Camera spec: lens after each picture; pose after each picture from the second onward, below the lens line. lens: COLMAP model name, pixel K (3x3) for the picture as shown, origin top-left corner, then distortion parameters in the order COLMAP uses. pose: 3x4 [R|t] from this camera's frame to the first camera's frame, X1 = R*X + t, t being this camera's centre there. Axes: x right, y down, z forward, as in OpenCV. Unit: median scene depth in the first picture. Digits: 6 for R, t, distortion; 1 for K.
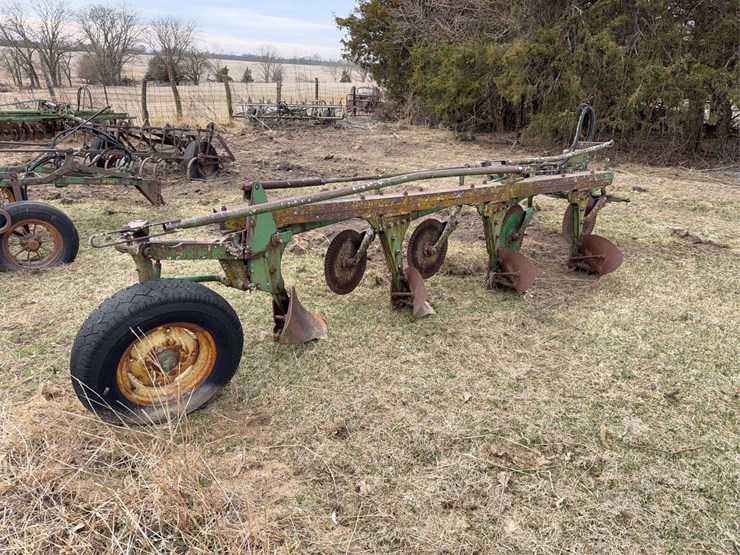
lens RADIAL K [[510.3, 0, 370.0], [0, 510.3, 277.5], [0, 0, 1]] dist [0.095153, -0.127522]
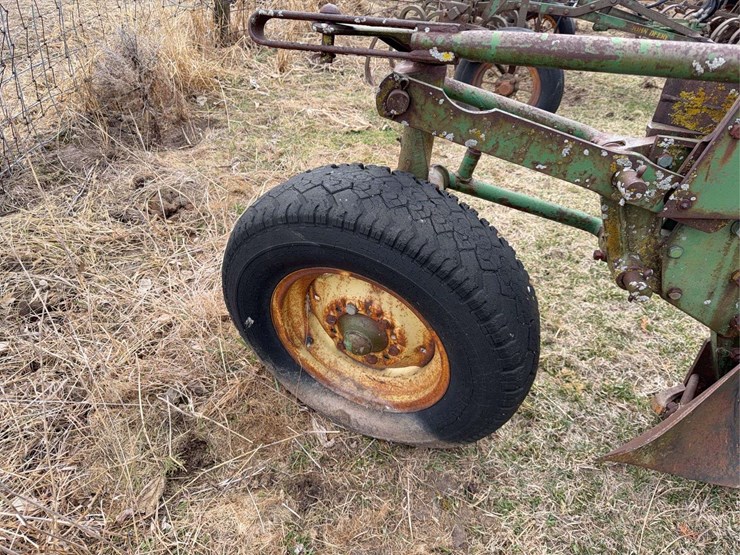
lens RADIAL K [[510.3, 0, 370.0], [0, 510.3, 277.5], [0, 0, 1]] dist [0.095153, -0.127522]
pose [[0.475270, 0.514012, -0.714080, -0.063659], [-0.355236, 0.854614, 0.378738, -0.070319], [0.804938, 0.073664, 0.588768, 0.677573]]
